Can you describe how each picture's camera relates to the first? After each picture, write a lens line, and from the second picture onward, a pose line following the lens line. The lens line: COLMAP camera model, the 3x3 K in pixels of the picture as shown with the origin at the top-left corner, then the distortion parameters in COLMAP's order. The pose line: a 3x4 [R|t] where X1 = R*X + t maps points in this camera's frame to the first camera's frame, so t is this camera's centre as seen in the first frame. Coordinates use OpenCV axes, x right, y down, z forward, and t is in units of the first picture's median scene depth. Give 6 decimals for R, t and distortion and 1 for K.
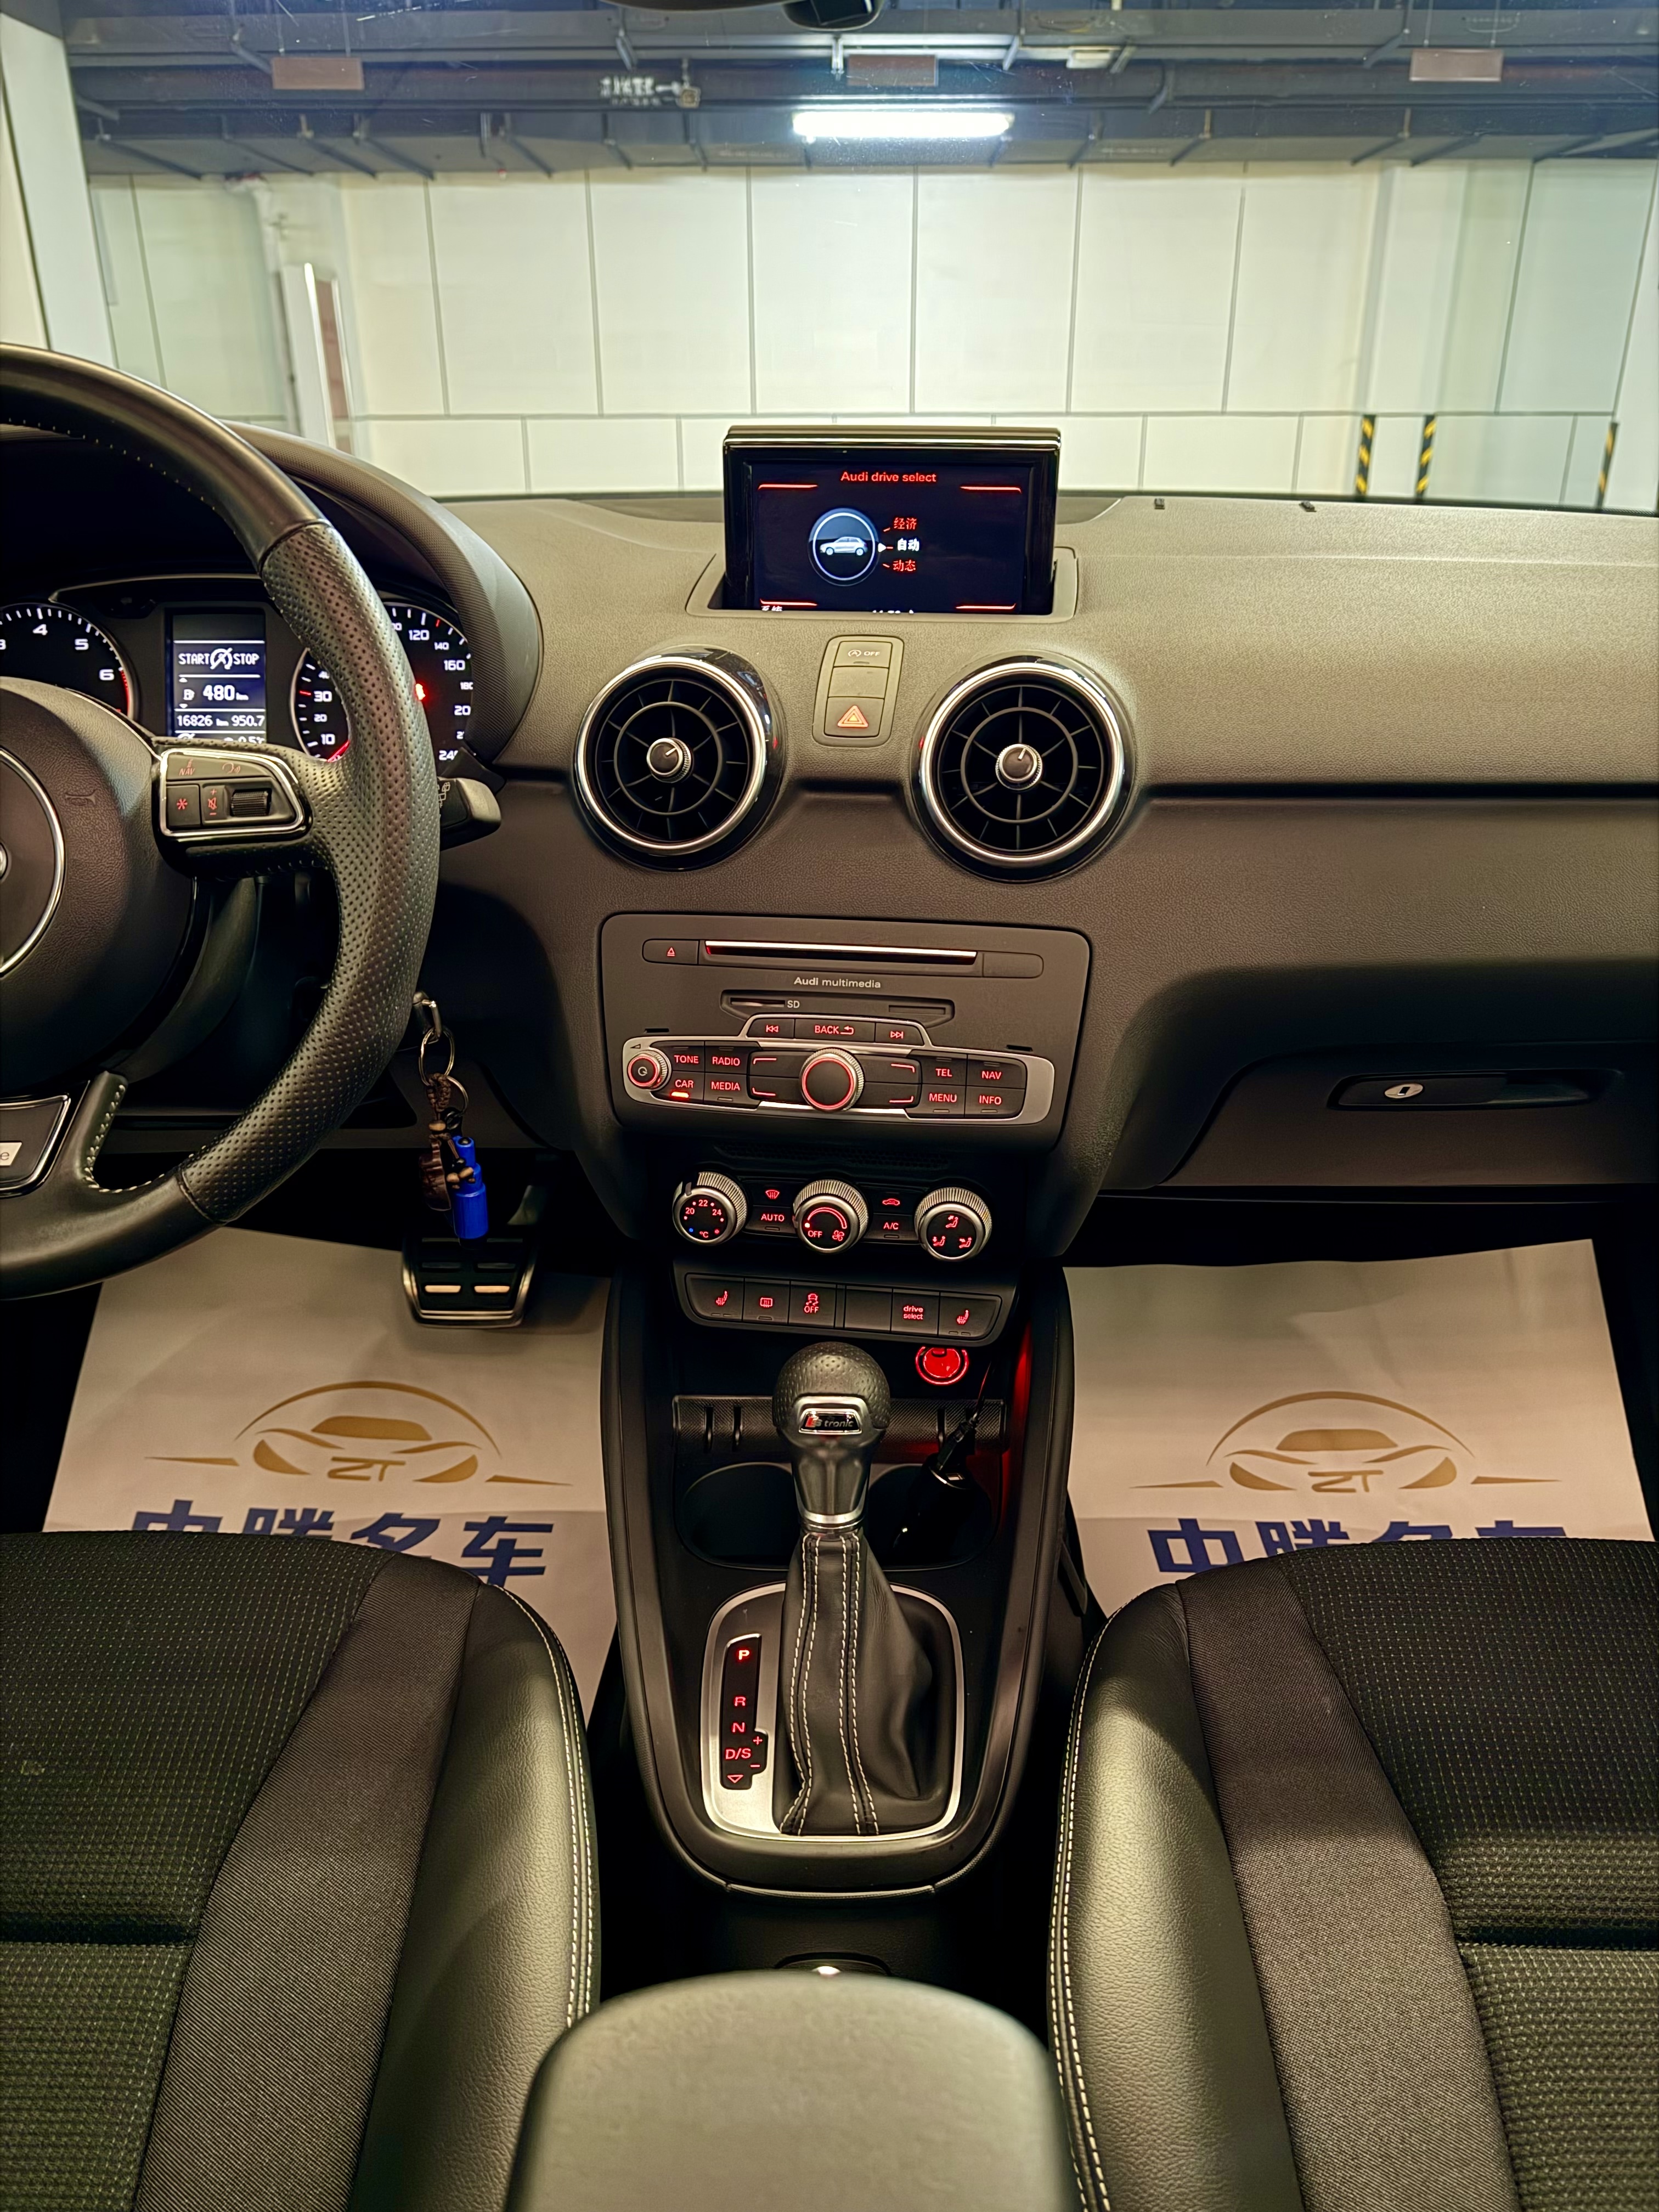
lens RADIAL K [[1547.6, 0, 825.9], [0, 1547.6, 1104.1], [0, 0, 1]] dist [0.154090, -0.289192]
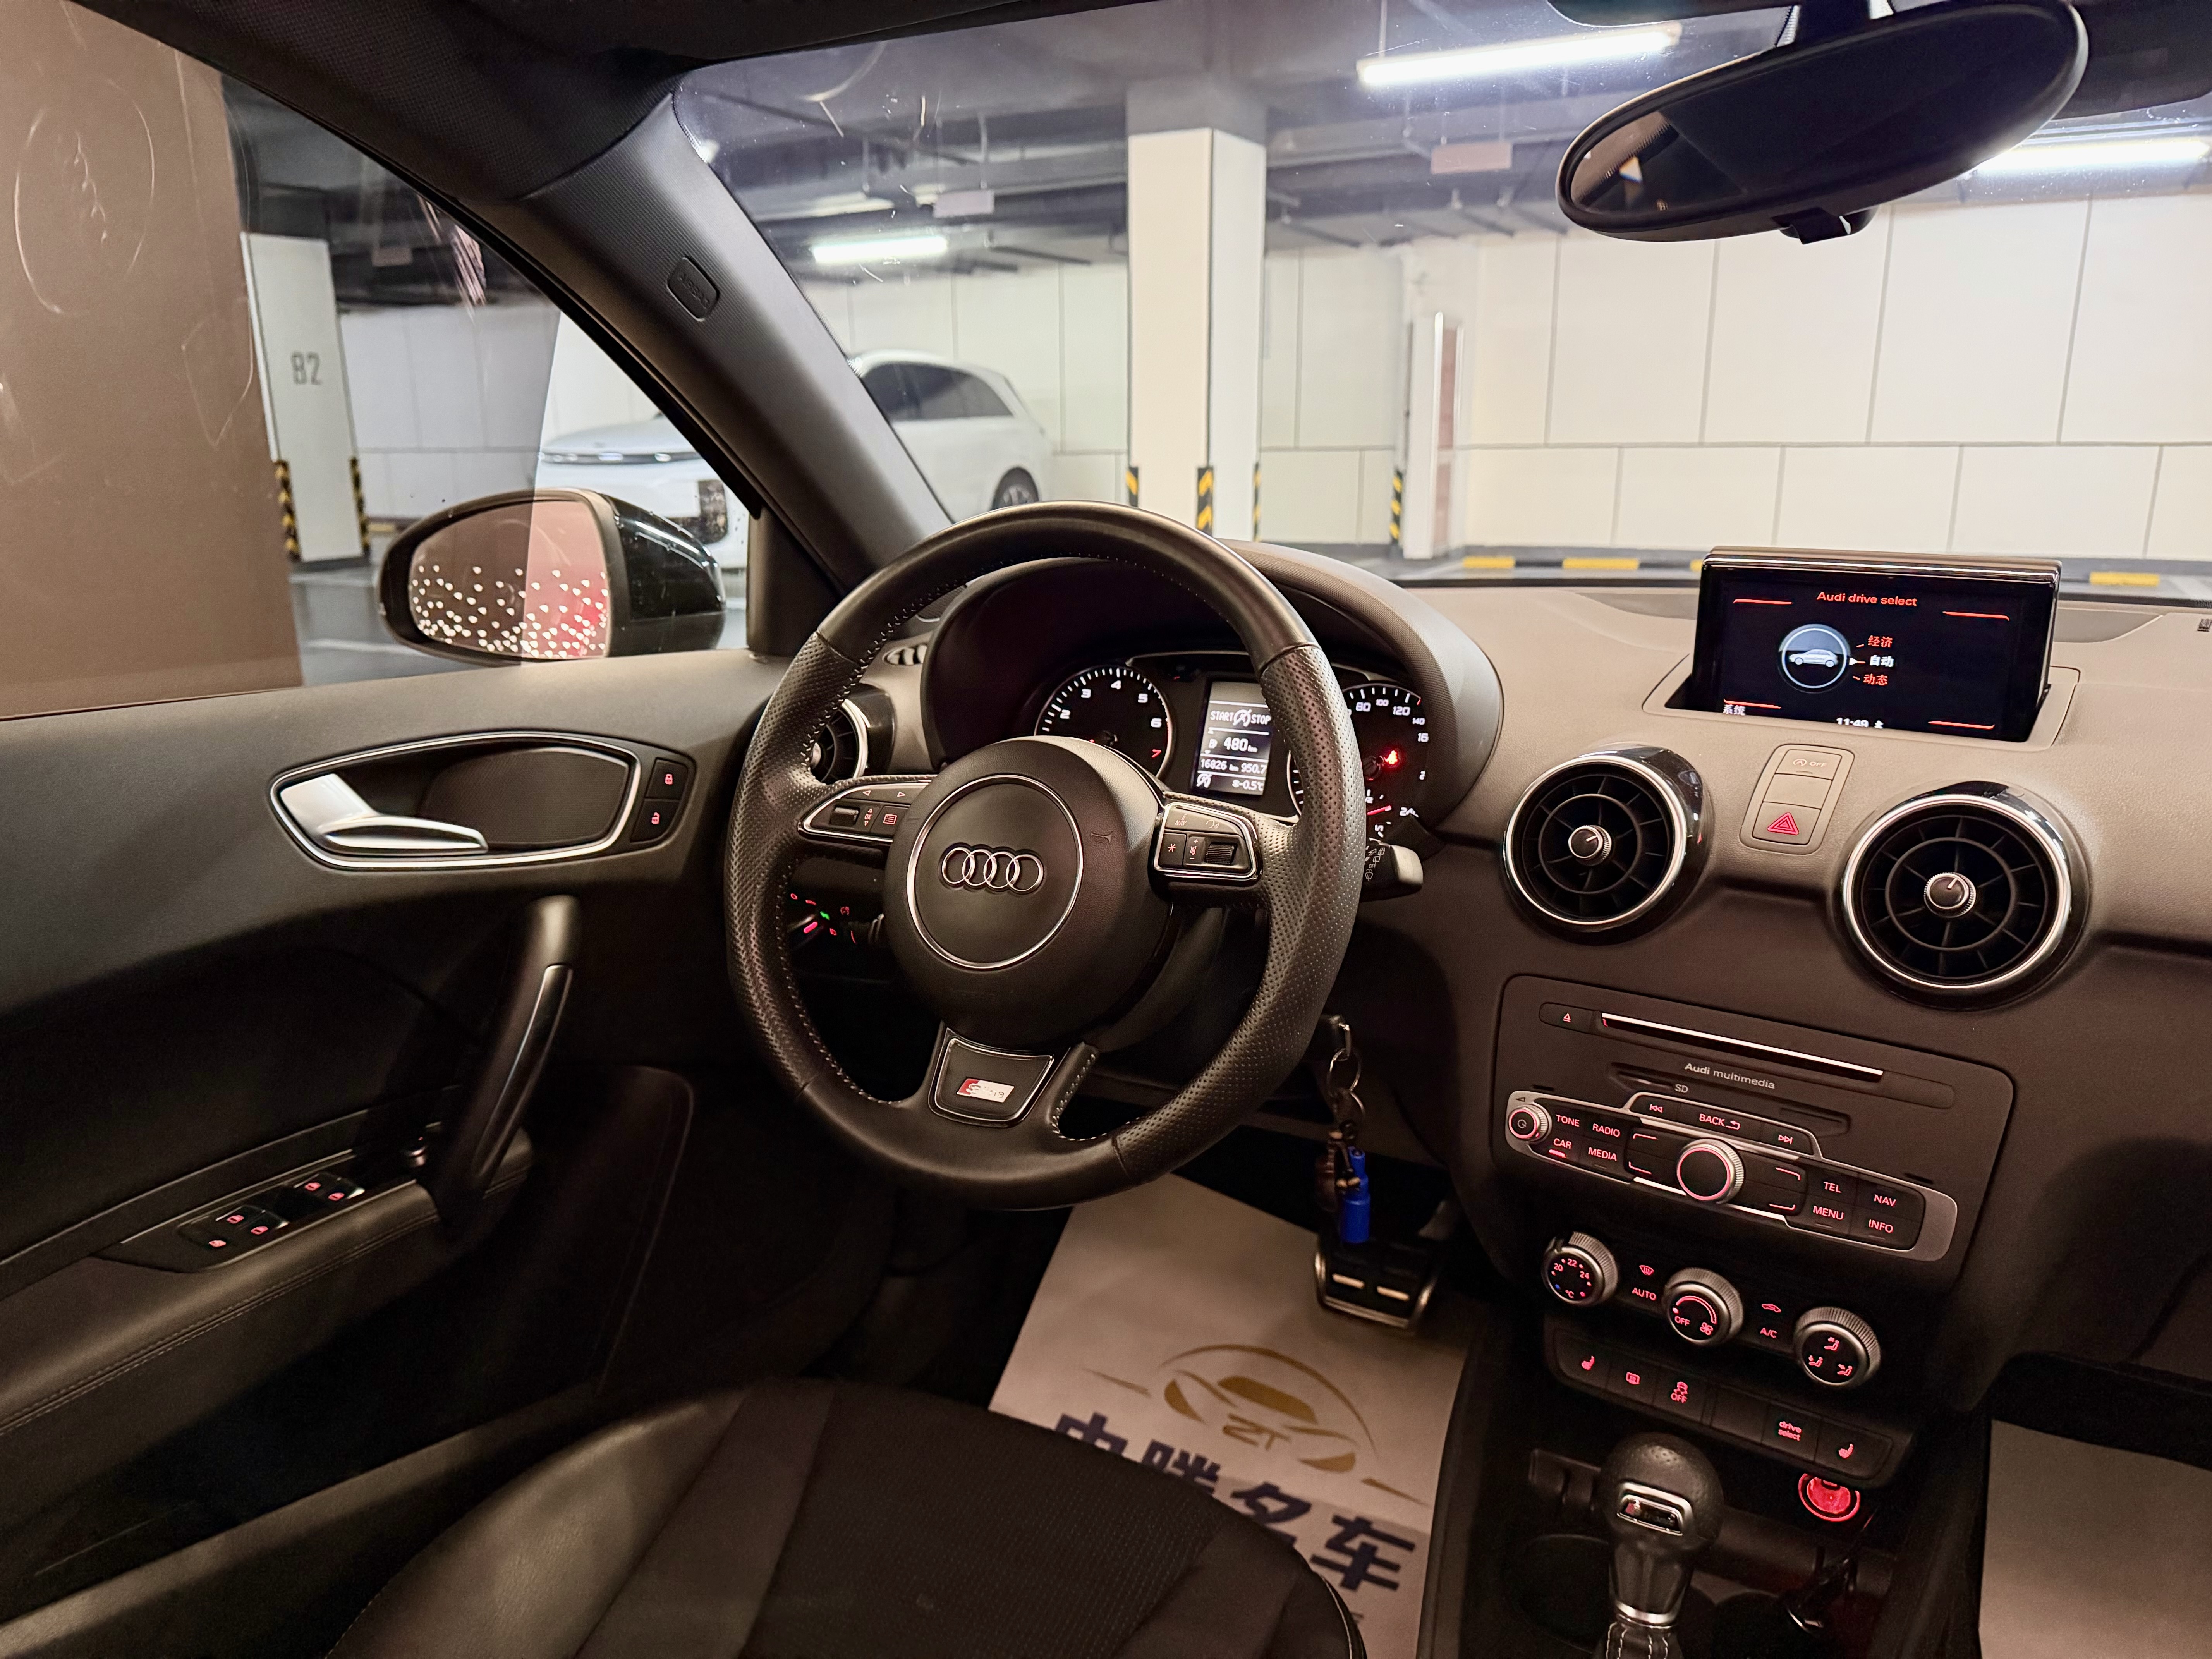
lens RADIAL K [[1553.3, 0, 1101.0], [0, 1553.3, 833.0], [0, 0, 1]] dist [0.152405, -0.310739]
pose [[0.882901, 0.112703, -0.455833, 0.089872], [-0.185948, 0.975325, -0.119017, -0.031043], [0.431171, 0.189841, 0.882072, -0.110869]]
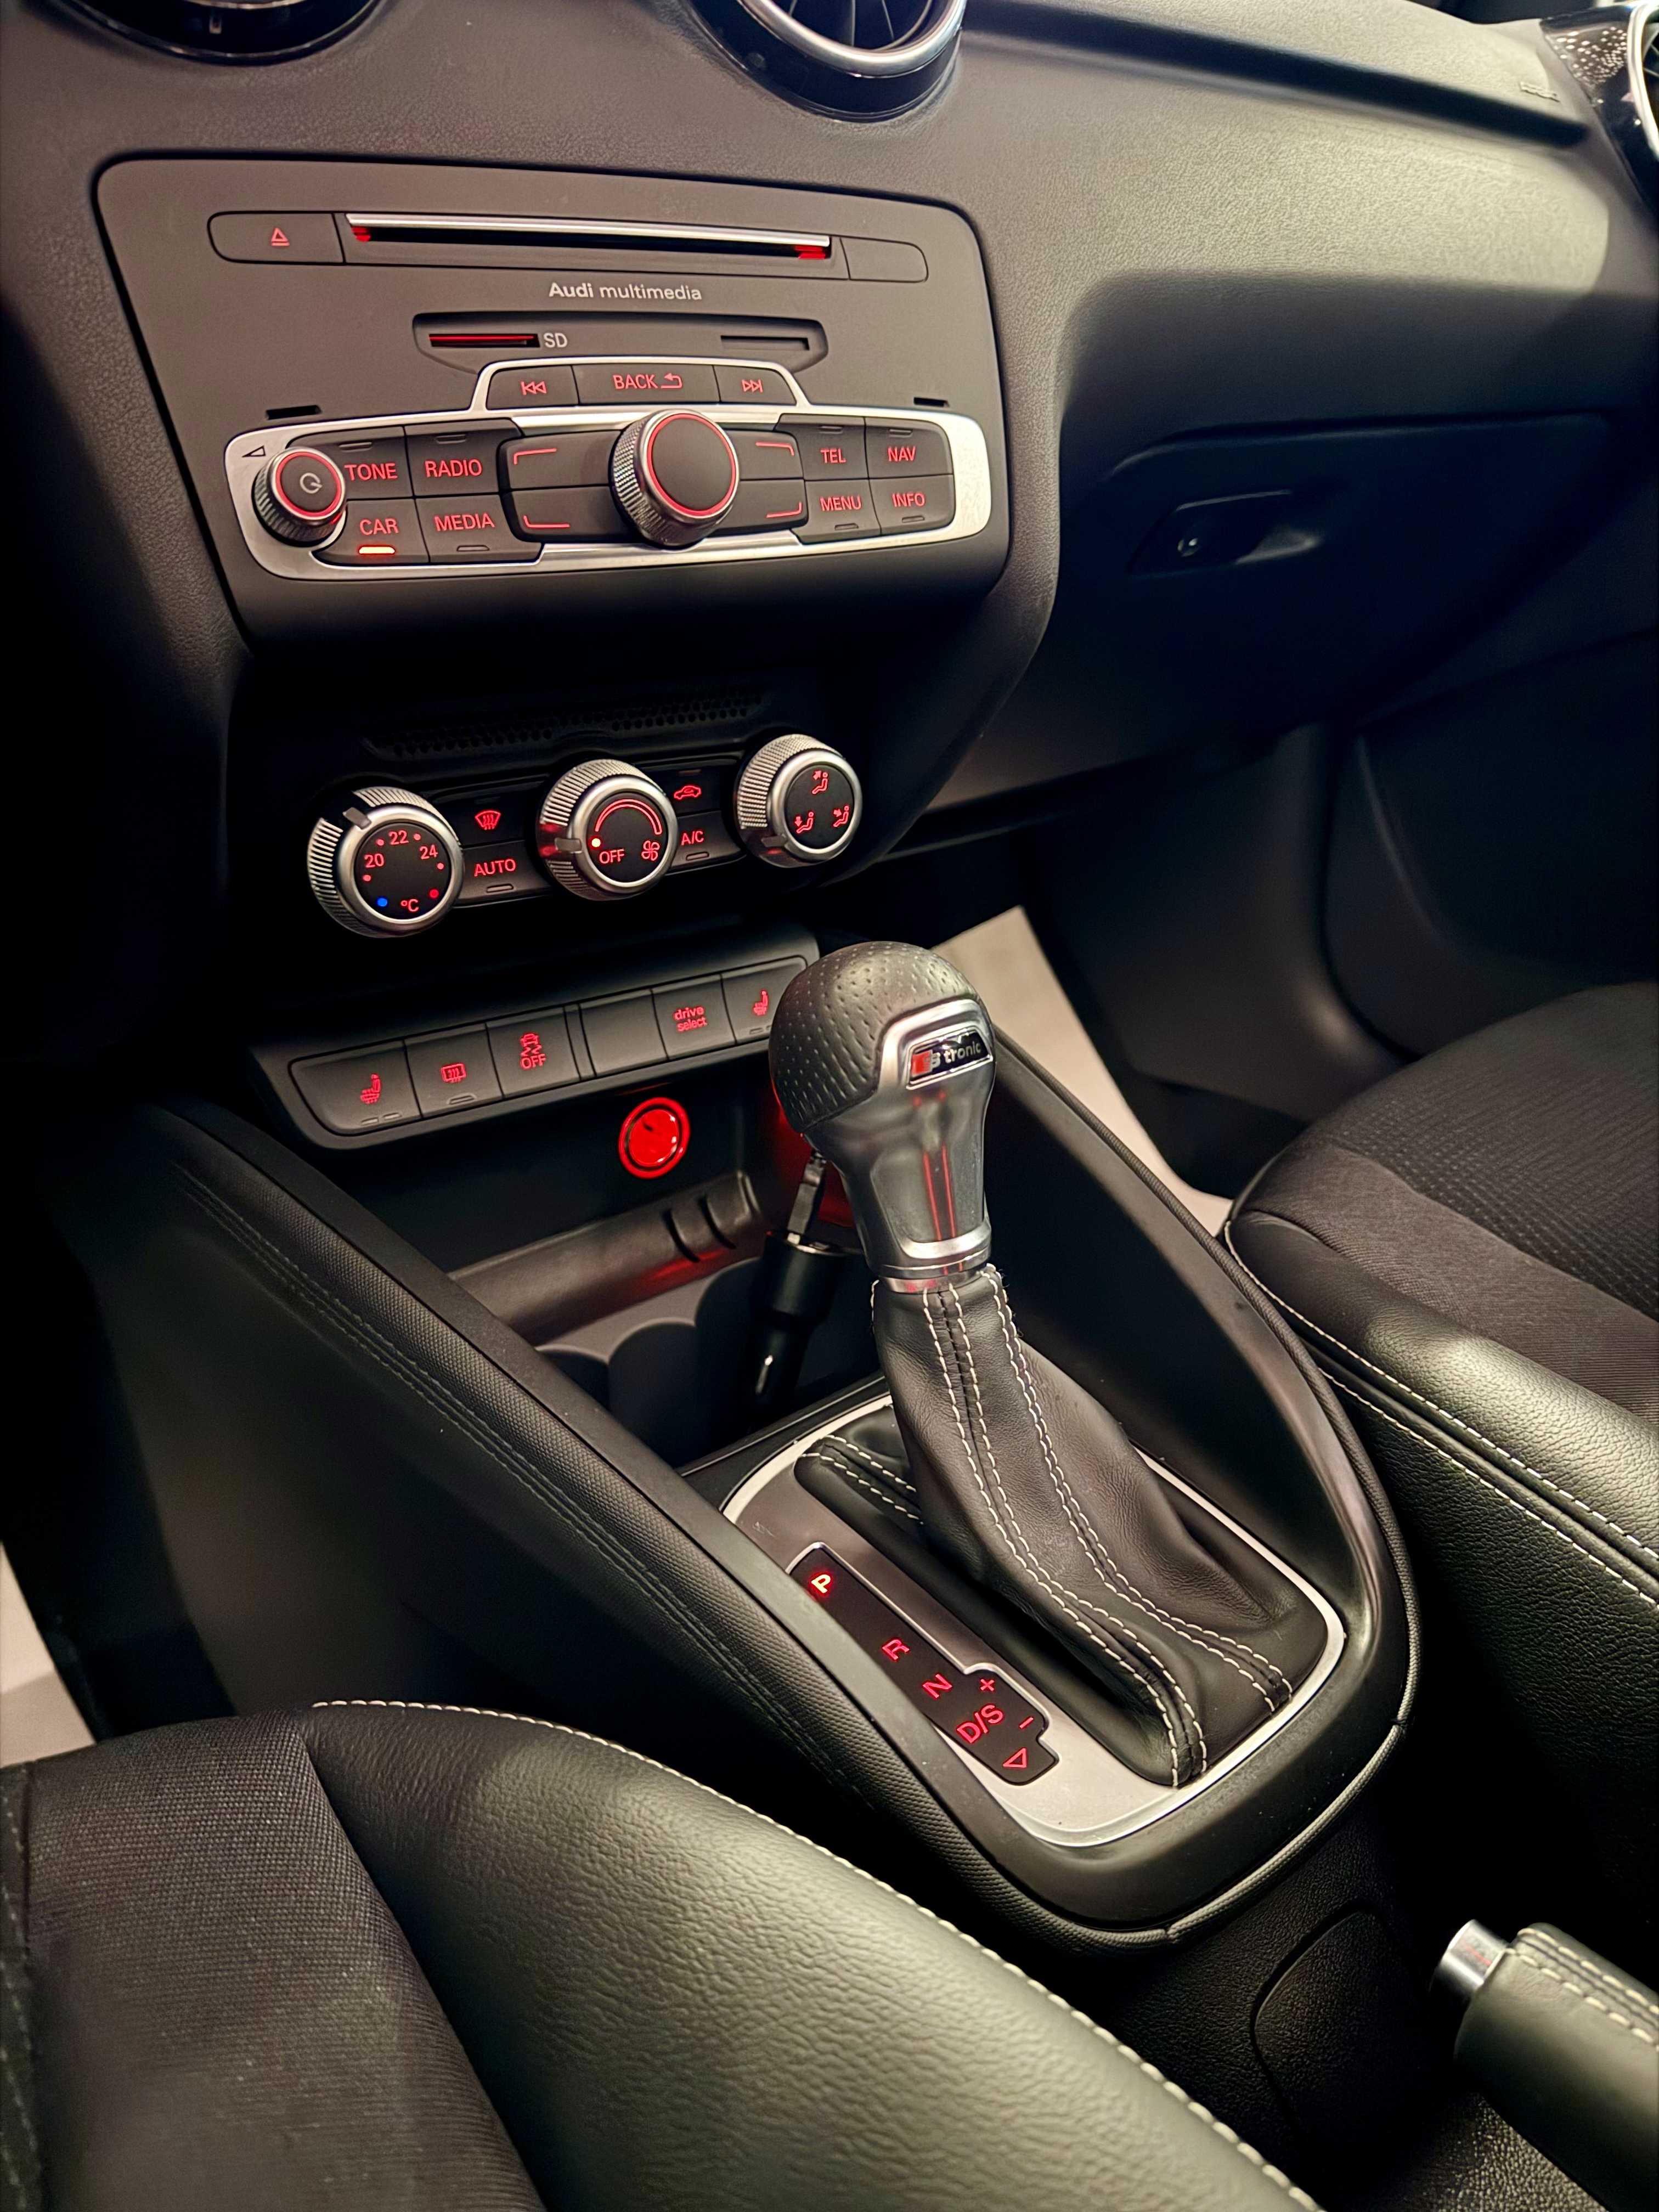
lens RADIAL K [[1604.0, 0, 829.0], [0, 1604.0, 1110.8], [0, 0, 1]] dist [0.076715, -0.162383]
pose [[0.748946, -0.264777, 0.607432, -0.312989], [0.281001, 0.957098, 0.070728, 0.149802], [-0.600099, 0.117717, 0.791217, 0.518080]]
